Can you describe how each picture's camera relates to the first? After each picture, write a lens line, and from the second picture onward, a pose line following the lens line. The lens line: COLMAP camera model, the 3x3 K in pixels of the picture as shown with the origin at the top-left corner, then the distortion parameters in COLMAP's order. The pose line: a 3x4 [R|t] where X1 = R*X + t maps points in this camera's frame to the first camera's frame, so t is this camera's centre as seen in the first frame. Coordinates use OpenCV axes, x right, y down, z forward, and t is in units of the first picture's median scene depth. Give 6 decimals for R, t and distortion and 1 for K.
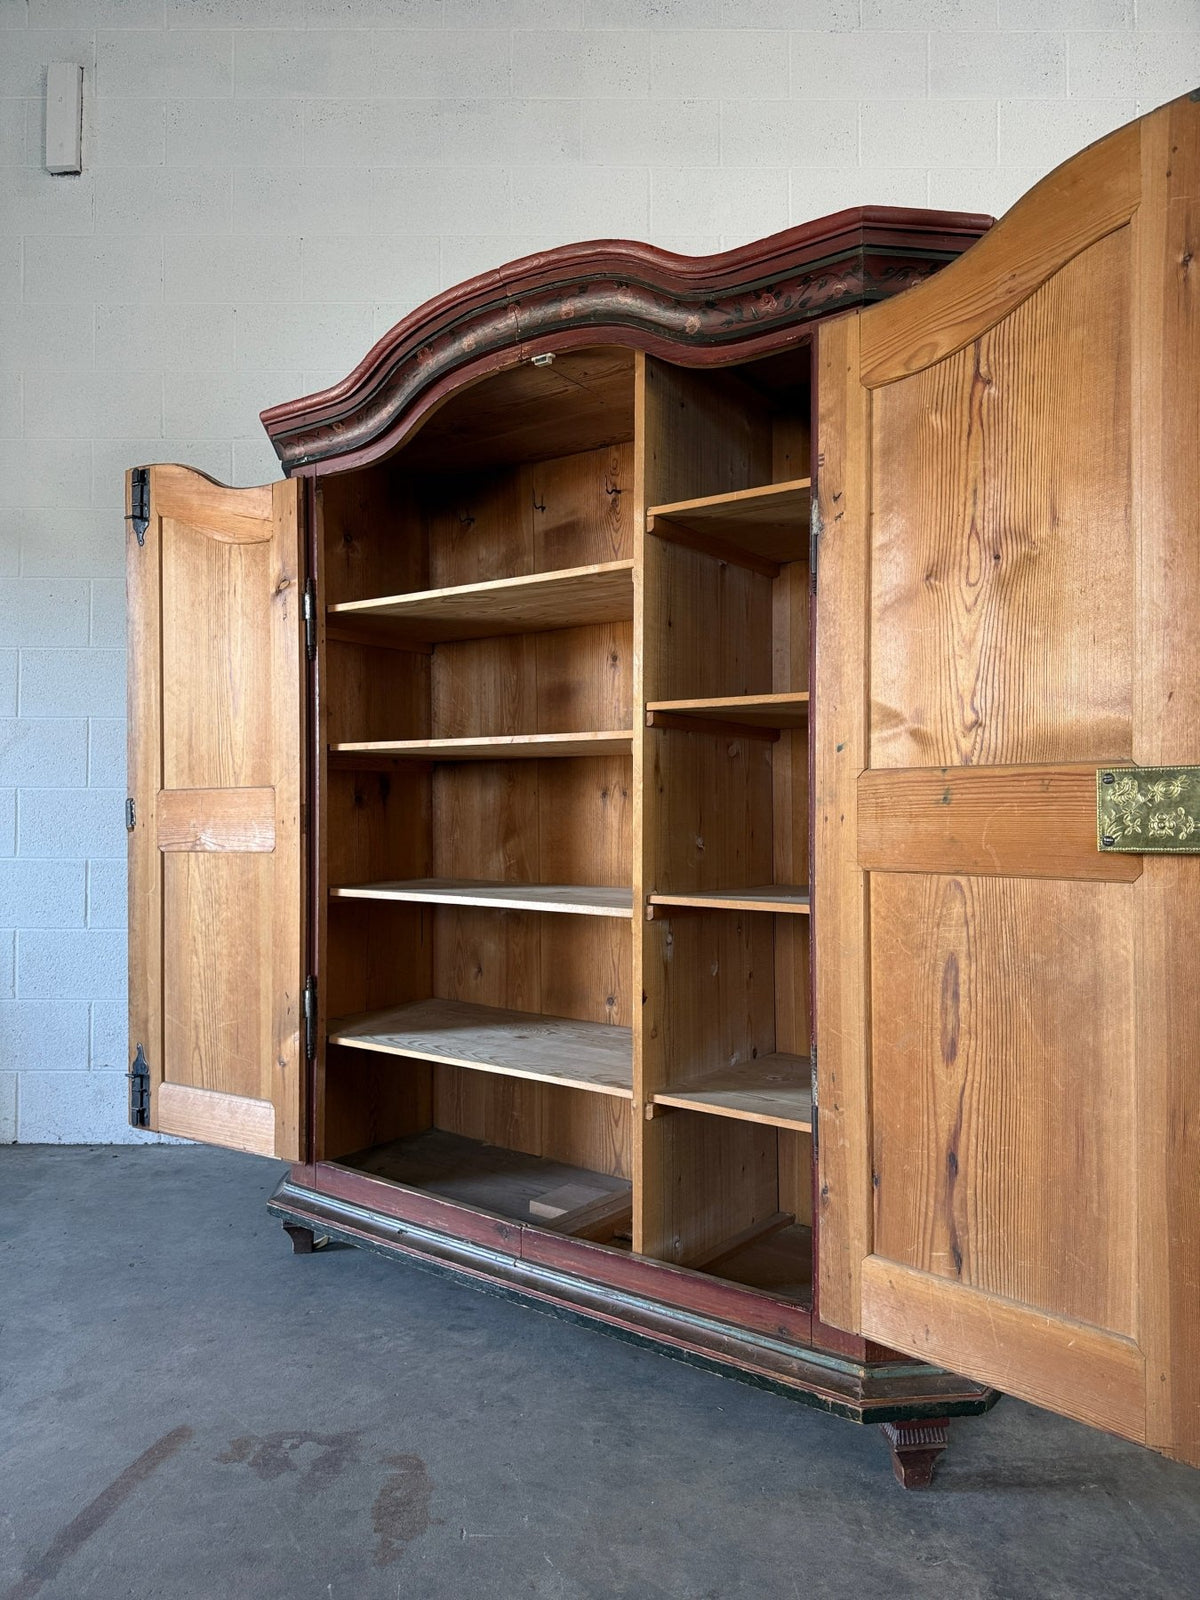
lens RADIAL K [[1148.1, 0, 586.3], [0, 1148.1, 802.3], [0, 0, 1]] dist [0.009992, -0.026012]
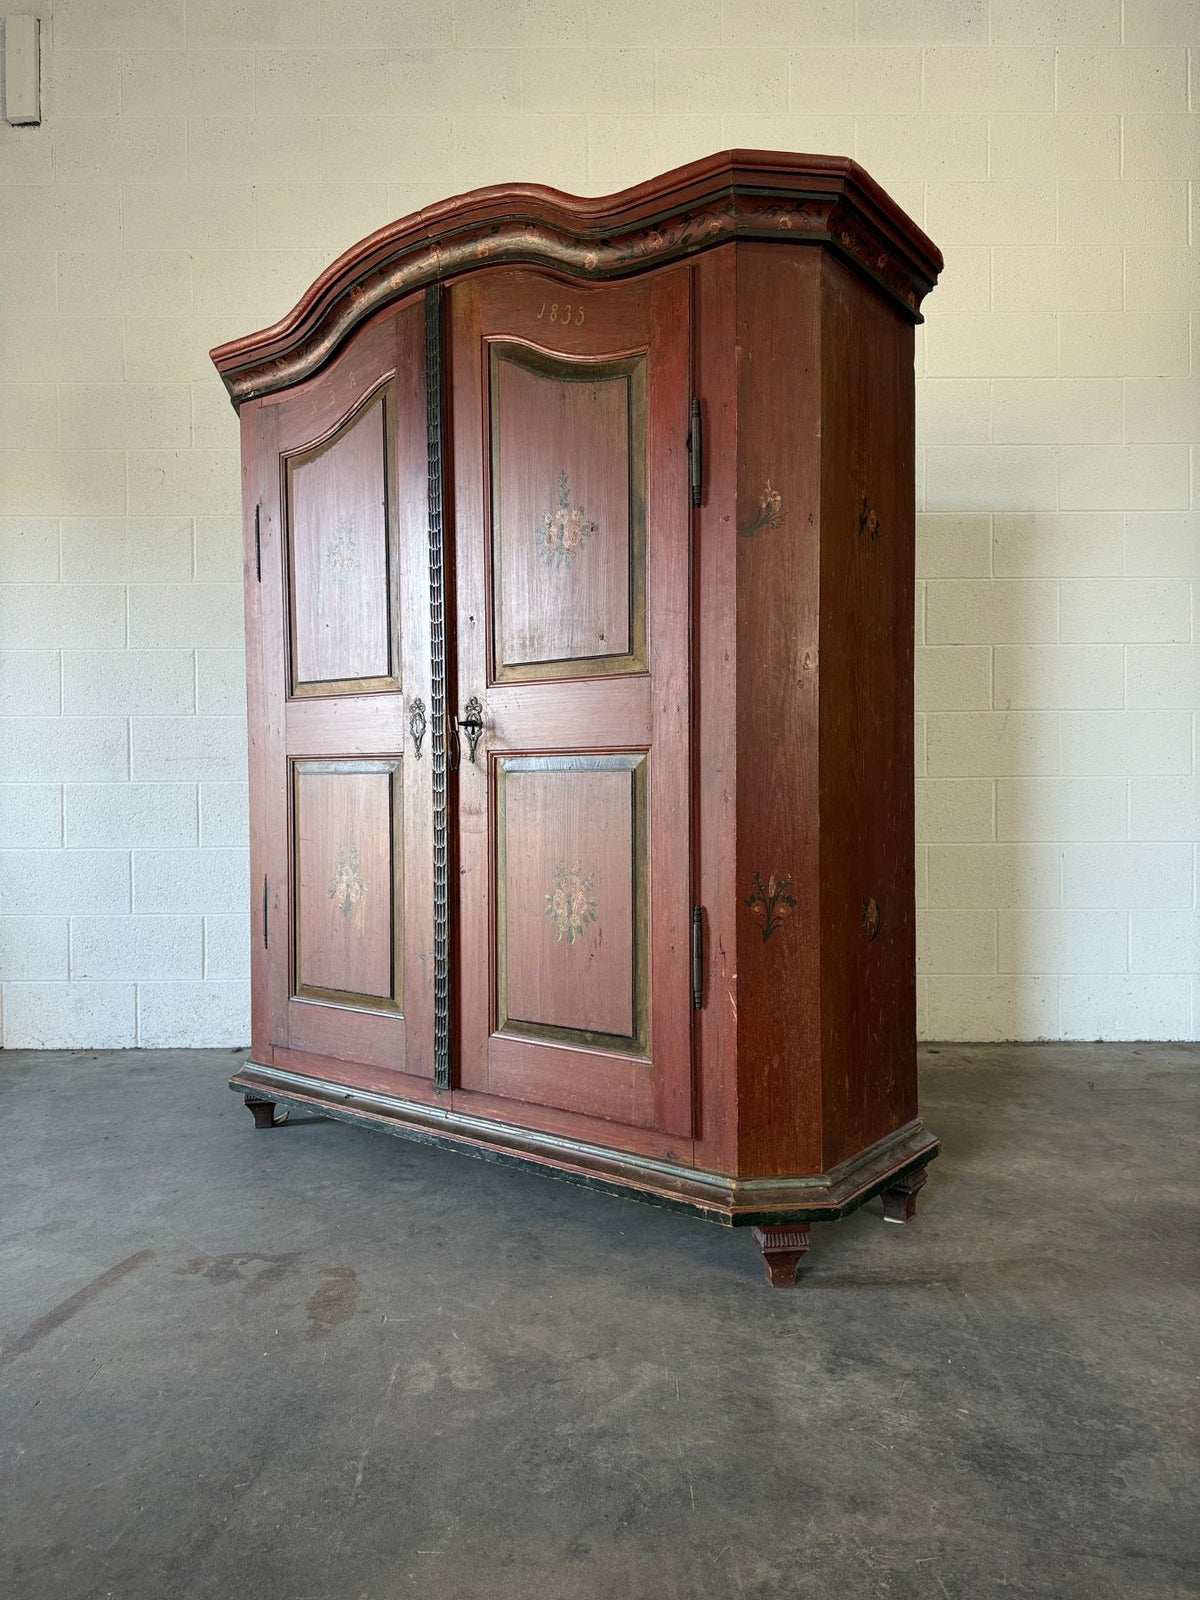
lens RADIAL K [[1148.1, 0, 584.7], [0, 1148.1, 805.3], [0, 0, 1]] dist [0.009992, -0.026012]
pose [[0.999958, -0.007205, 0.005597, 0.075678], [0.006996, 0.999309, 0.036517, 0.064076], [-0.005856, -0.036476, 0.999317, -0.116930]]
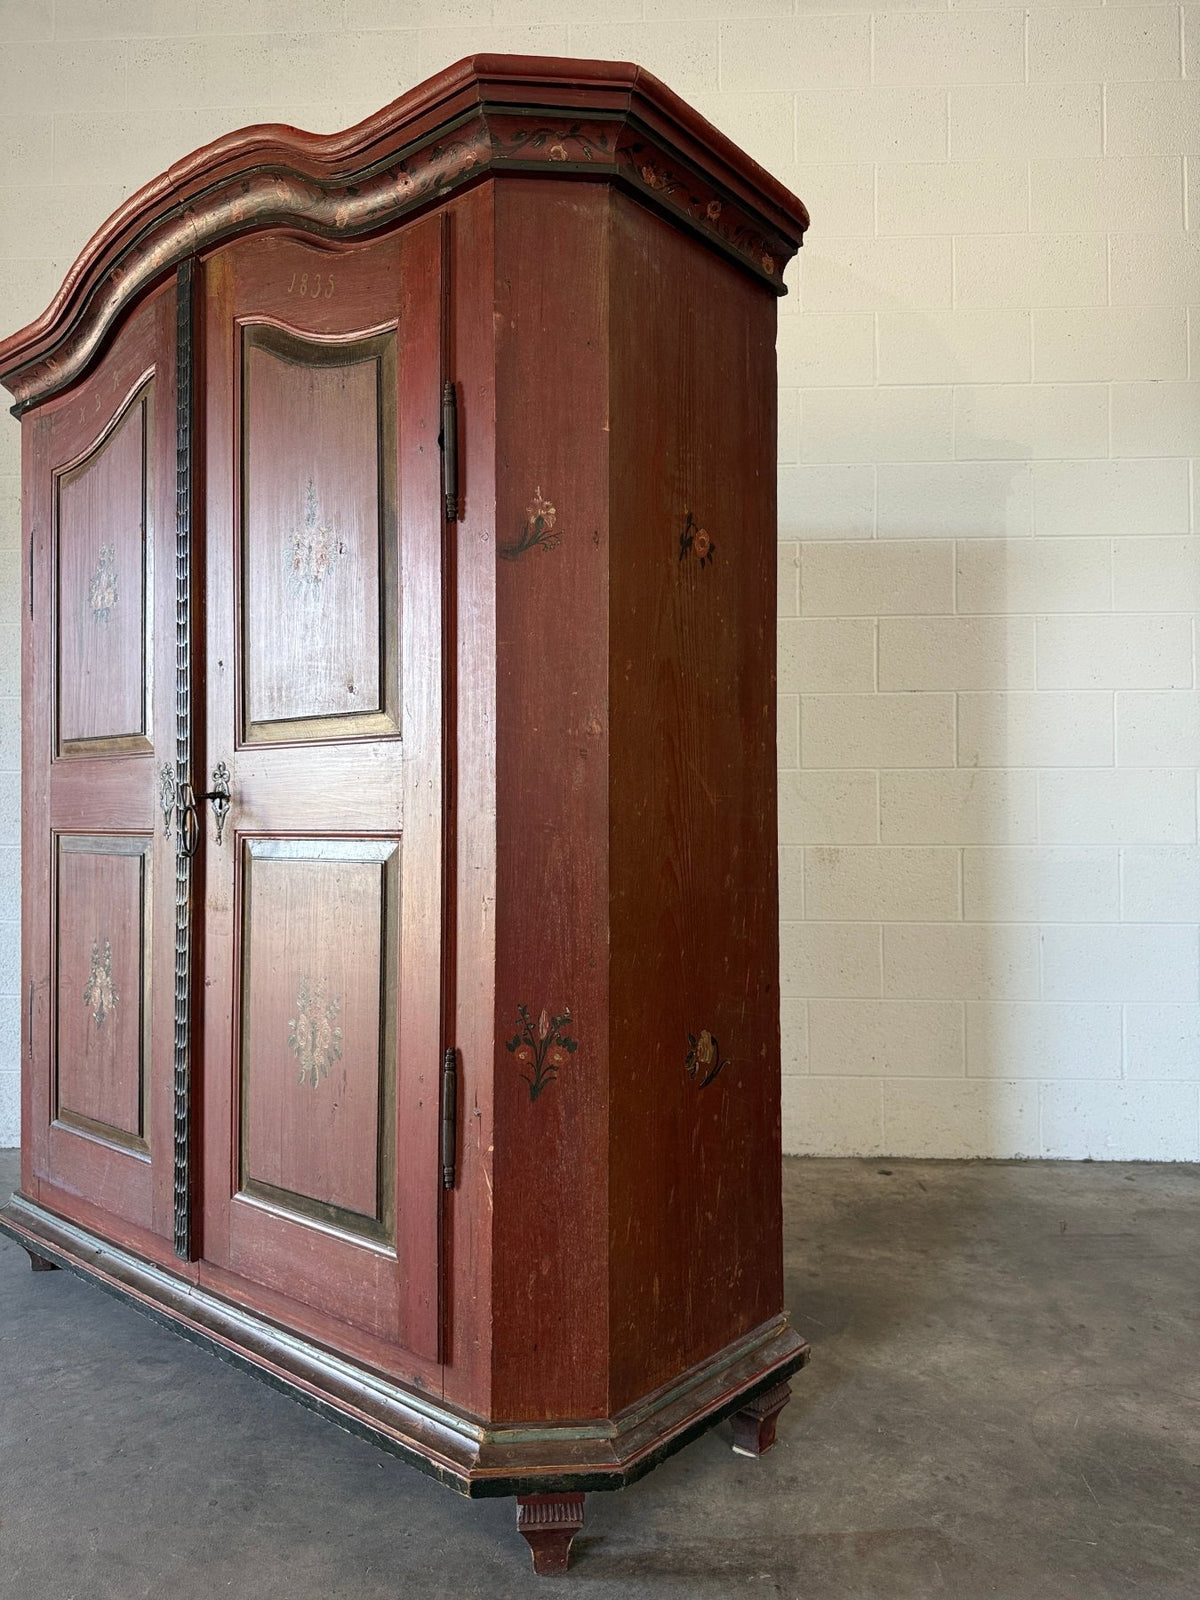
lens RADIAL K [[1148.1, 0, 592.3], [0, 1148.1, 799.8], [0, 0, 1]] dist [0.009992, -0.026012]
pose [[0.999206, -0.003294, -0.039704, 0.310954], [0.003301, 0.999995, 0.000112, 0.025119], [0.039703, -0.000243, 0.999211, 0.138613]]
